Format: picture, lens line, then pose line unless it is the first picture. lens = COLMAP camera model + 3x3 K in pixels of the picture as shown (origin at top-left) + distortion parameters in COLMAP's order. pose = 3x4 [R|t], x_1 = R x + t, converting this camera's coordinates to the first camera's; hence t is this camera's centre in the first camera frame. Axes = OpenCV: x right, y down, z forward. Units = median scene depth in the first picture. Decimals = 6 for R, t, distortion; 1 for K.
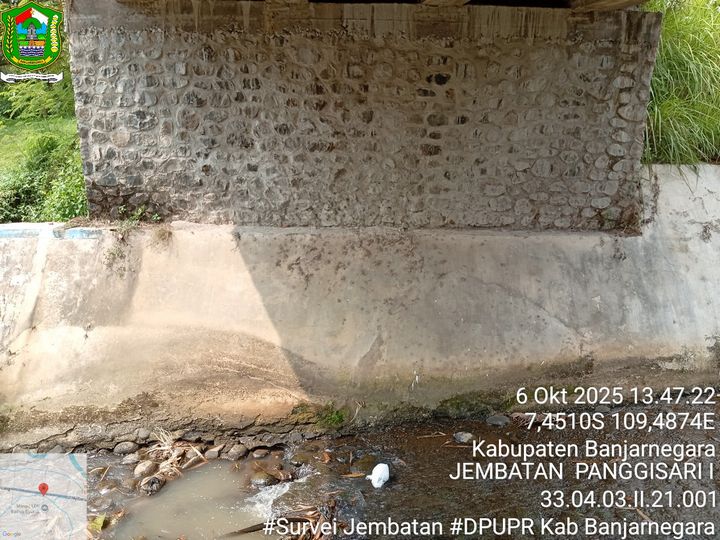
lens RADIAL K [[551.3, 0, 359.6], [0, 551.3, 270.7], [0, 0, 1]] dist [0.090483, -0.195204]
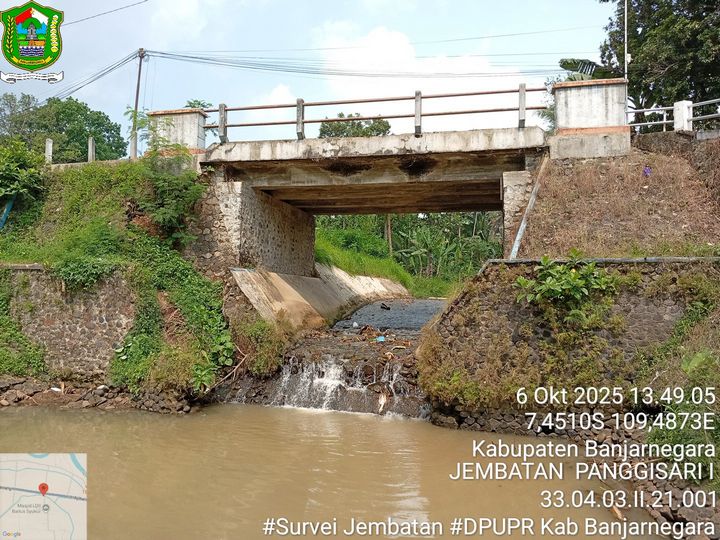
lens RADIAL K [[550.2, 0, 358.3], [0, 550.2, 271.1], [0, 0, 1]] dist [0.111093, -0.233533]
pose [[0.243483, 0.037009, 0.969199, -2.783957], [0.282711, 0.953171, -0.107420, 0.330424], [-0.927788, 0.300158, 0.221618, 0.032681]]
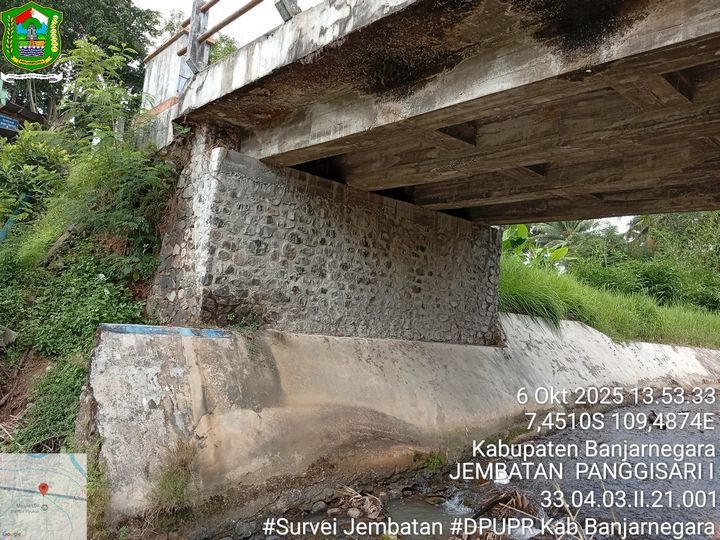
lens RADIAL K [[550.2, 0, 358.3], [0, 550.2, 271.1], [0, 0, 1]] dist [0.111093, -0.233533]
pose [[0.763241, 0.110260, 0.636636, -1.026373], [0.116092, 0.945893, -0.302999, 0.191371], [-0.635599, 0.305170, 0.709144, -0.019267]]
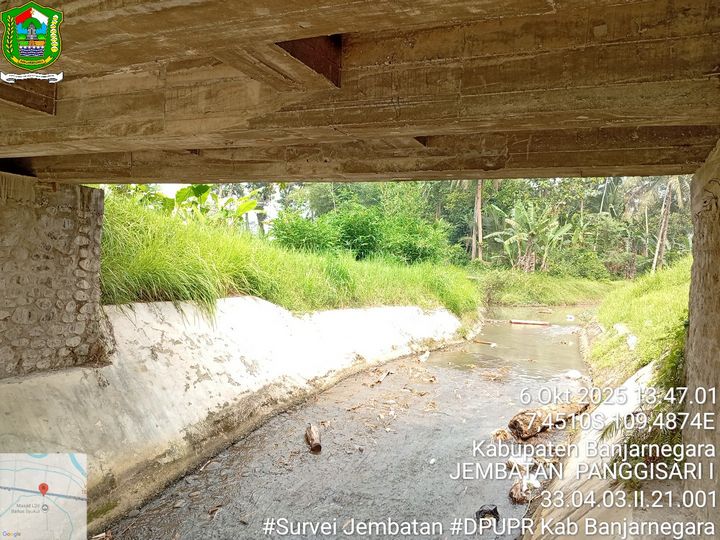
lens RADIAL K [[551.3, 0, 359.6], [0, 551.3, 270.7], [0, 0, 1]] dist [0.090483, -0.195204]
pose [[0.434984, -0.004552, 0.900427, -0.351693], [0.227527, 0.968092, -0.105021, -0.010874], [-0.871218, 0.250554, 0.422140, -0.022956]]
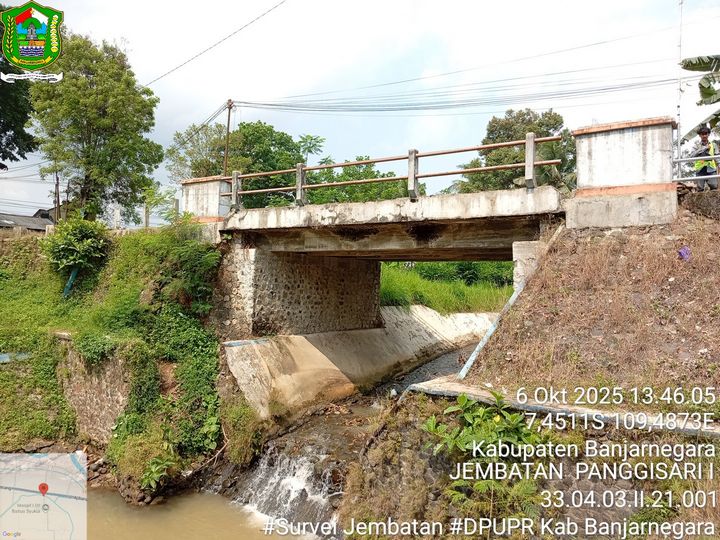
lens RADIAL K [[550.2, 0, 358.3], [0, 550.2, 271.1], [0, 0, 1]] dist [0.111093, -0.233533]
pose [[0.568288, 0.022836, 0.822513, -2.253110], [0.232080, 0.954581, -0.186851, 0.184945], [-0.789422, 0.297074, 0.537178, -0.685050]]
